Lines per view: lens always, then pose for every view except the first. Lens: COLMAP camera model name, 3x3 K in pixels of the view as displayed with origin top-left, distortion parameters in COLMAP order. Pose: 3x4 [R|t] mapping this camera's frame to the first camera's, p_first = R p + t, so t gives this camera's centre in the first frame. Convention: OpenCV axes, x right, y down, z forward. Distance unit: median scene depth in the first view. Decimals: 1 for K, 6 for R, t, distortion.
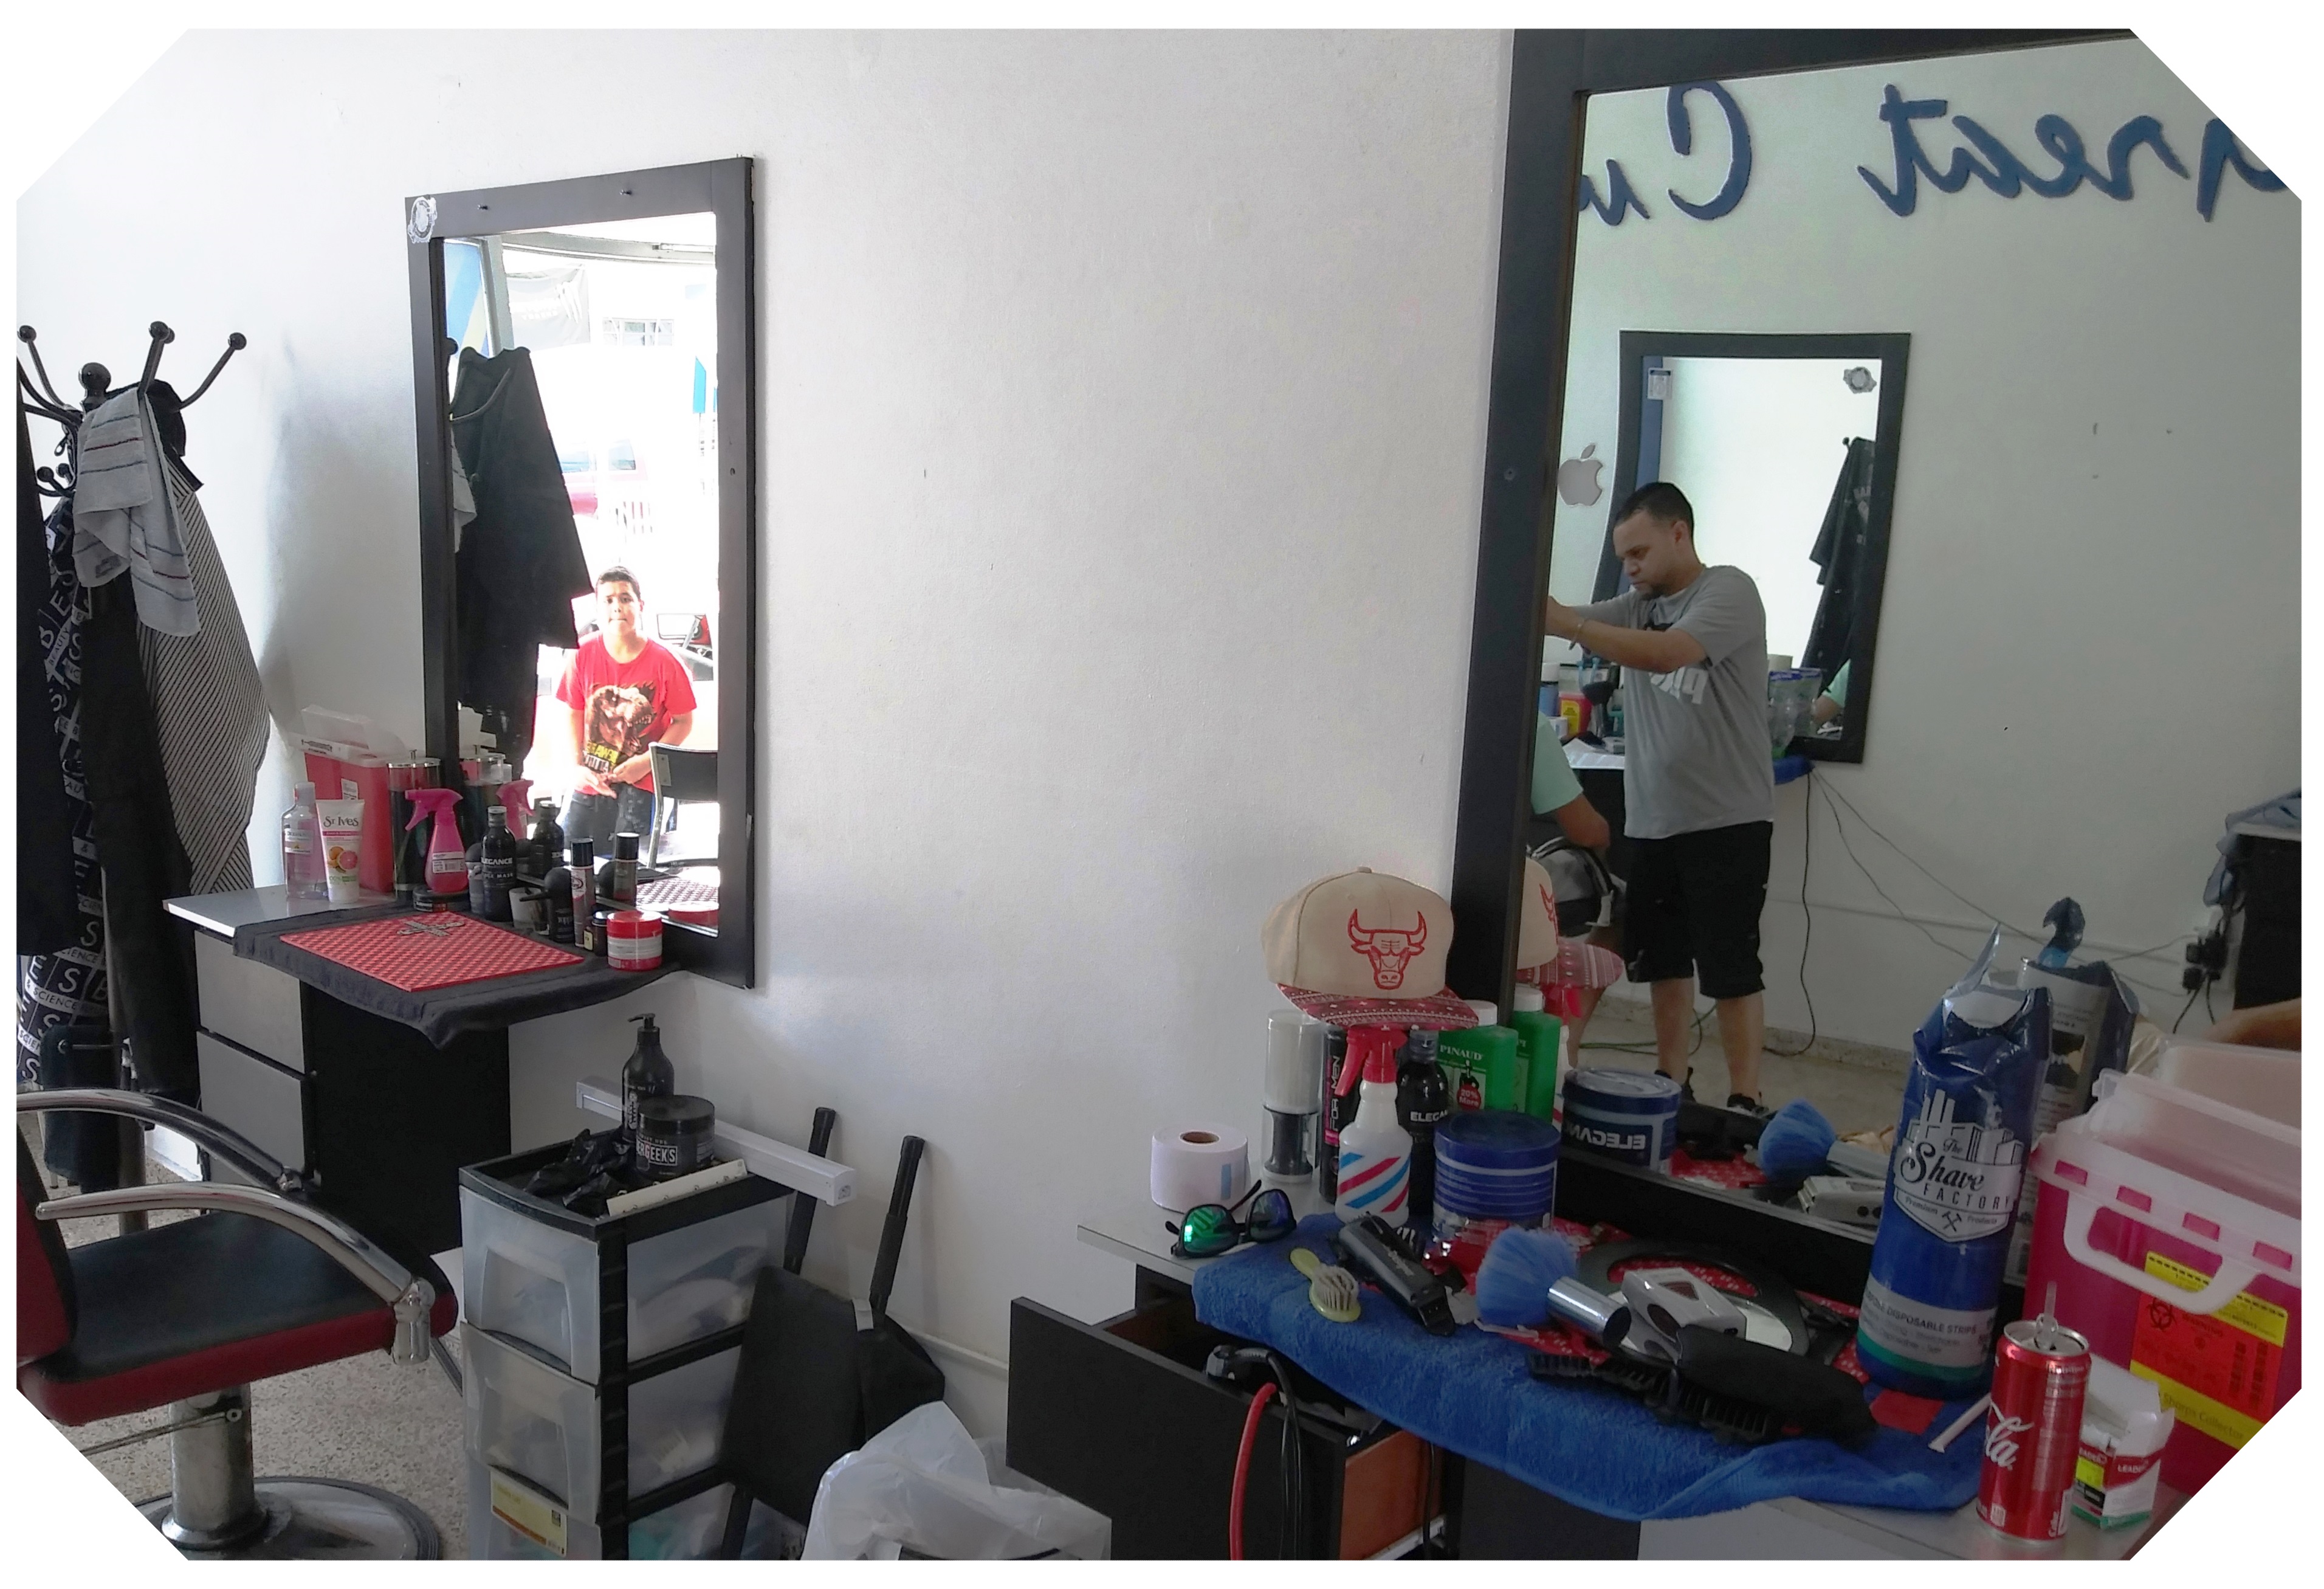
lens RADIAL K [[2121.6, 0, 1164.4], [0, 2121.6, 788.6], [0, 0, 1]] dist [0.017022, 0.000000]
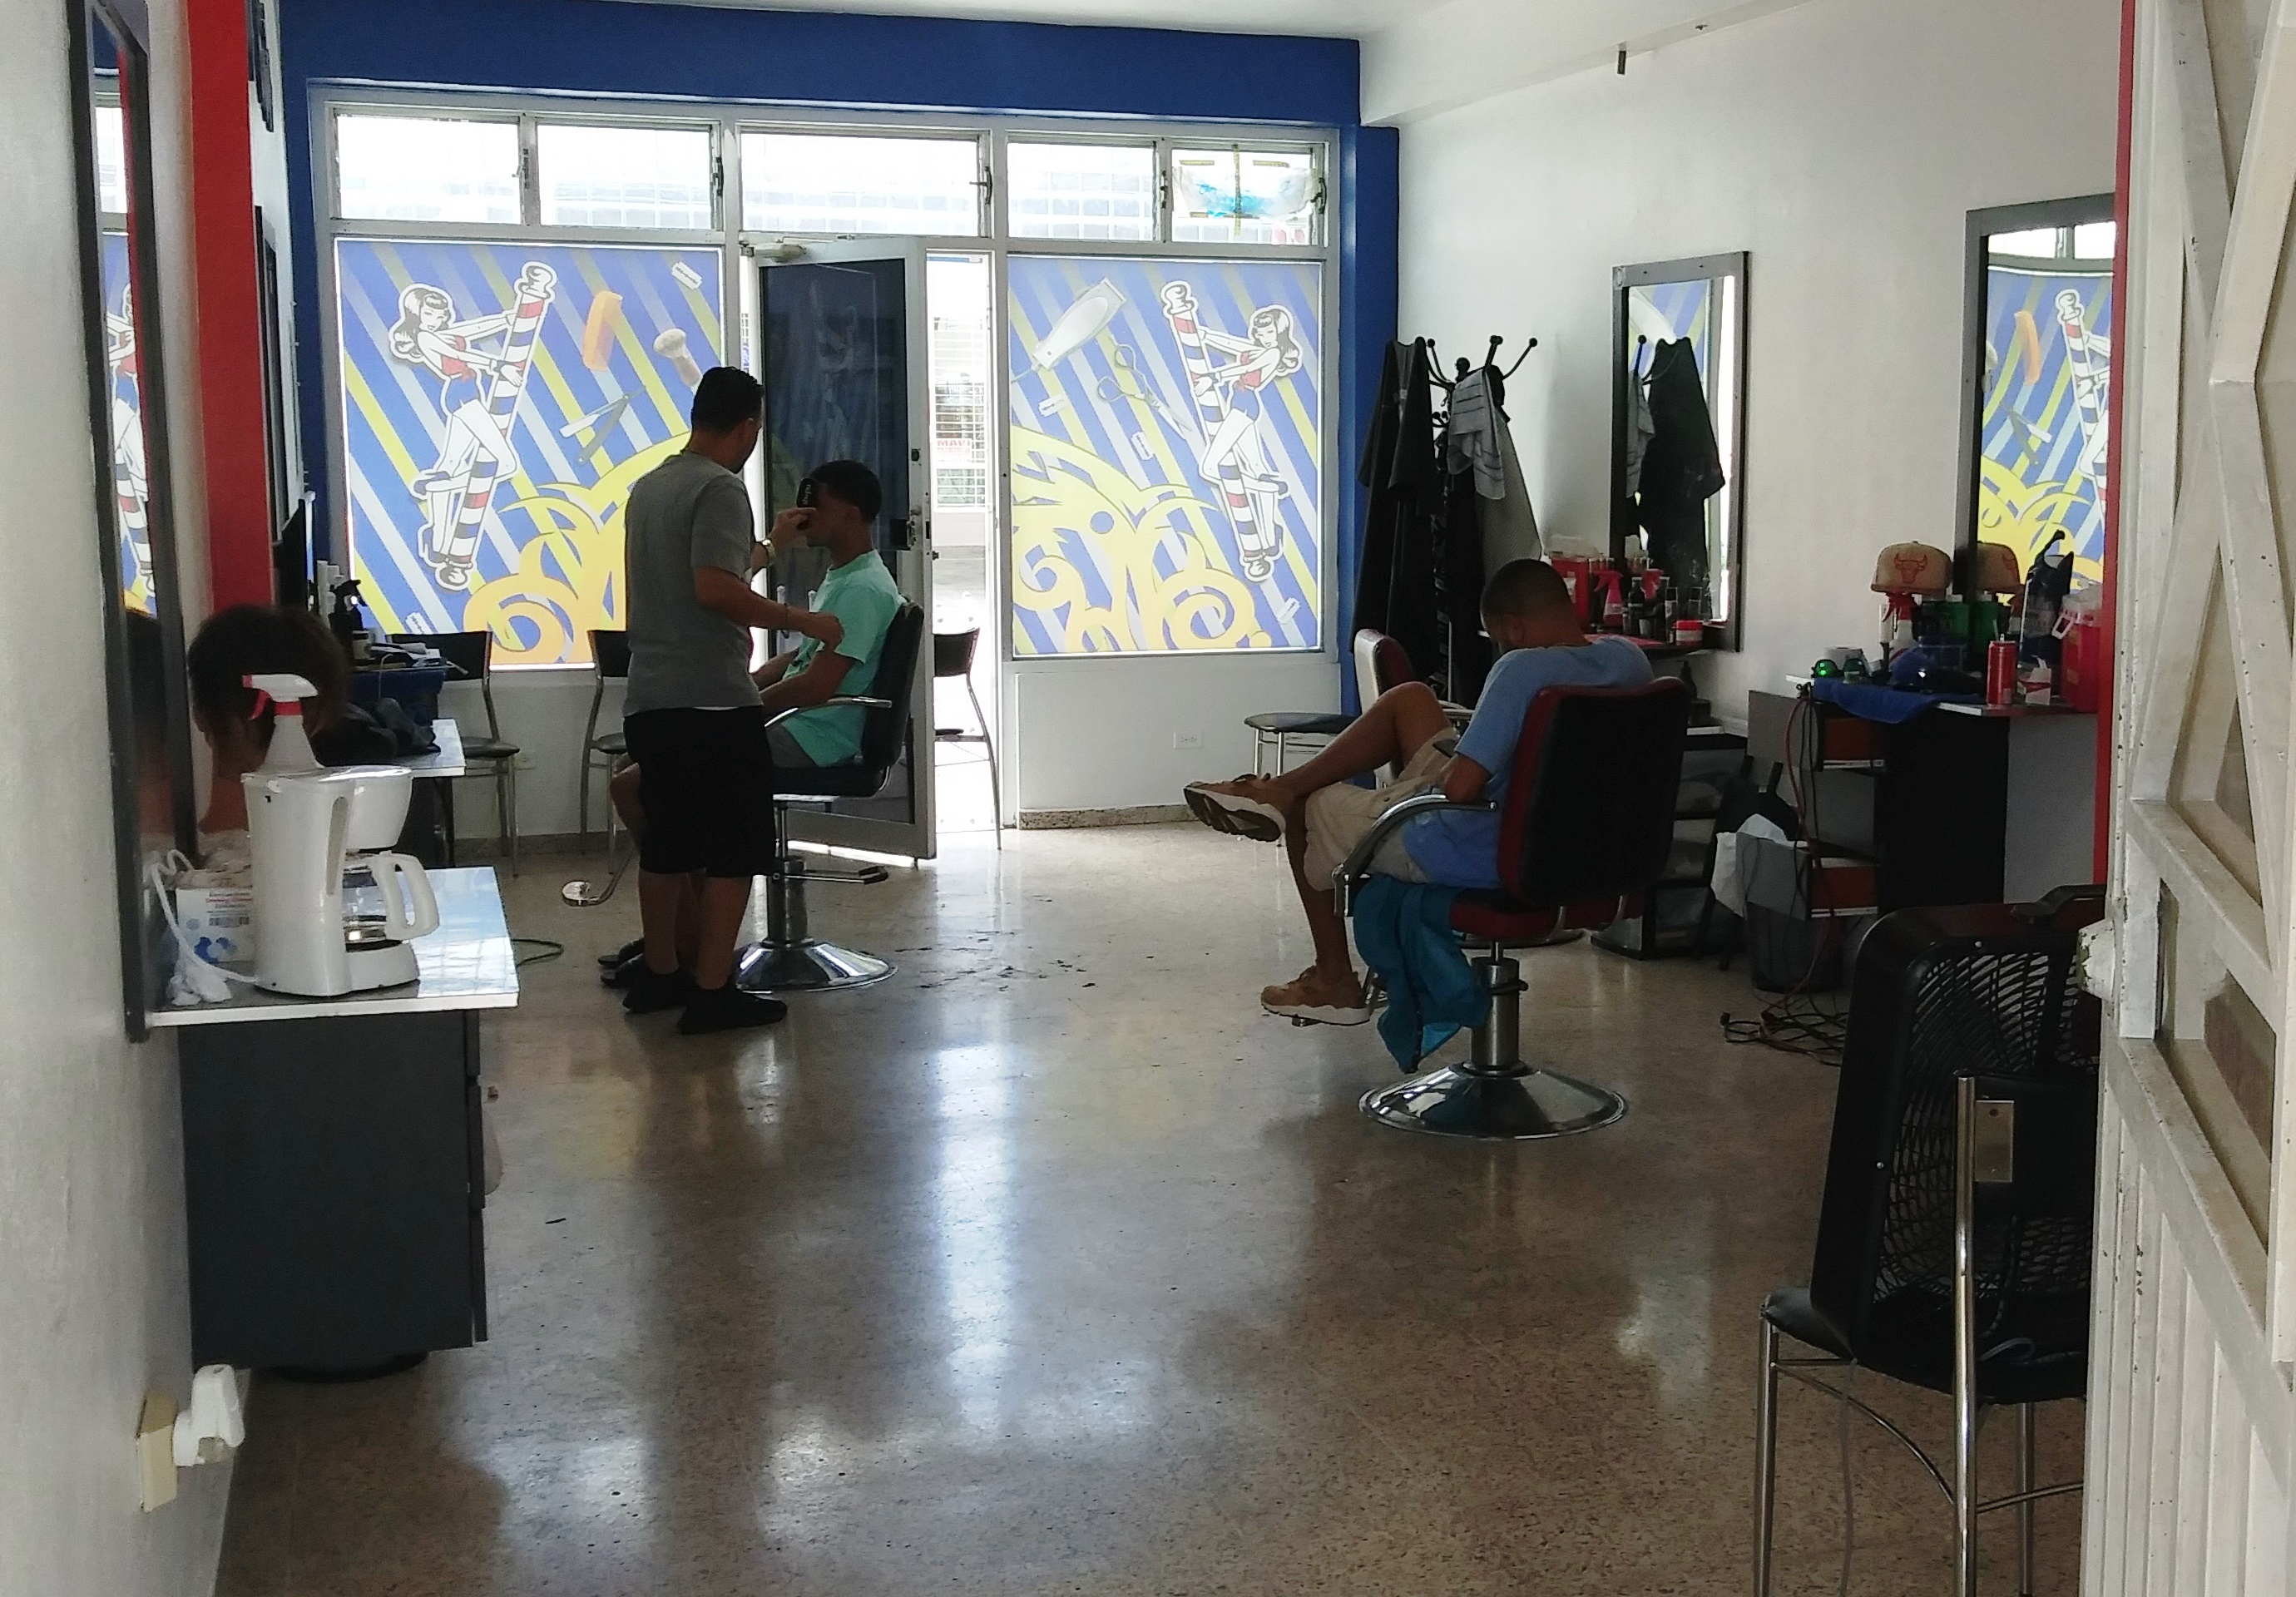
lens RADIAL K [[3022.3, 0, 1151.5], [0, 3022.3, 799.0], [0, 0, 1]] dist [-0.010335, 0.000000]
pose [[0.850740, 0.039415, -0.524106, 0.696756], [-0.060712, 0.997879, -0.023505, 0.276631], [0.522068, 0.051816, 0.851328, -1.433684]]
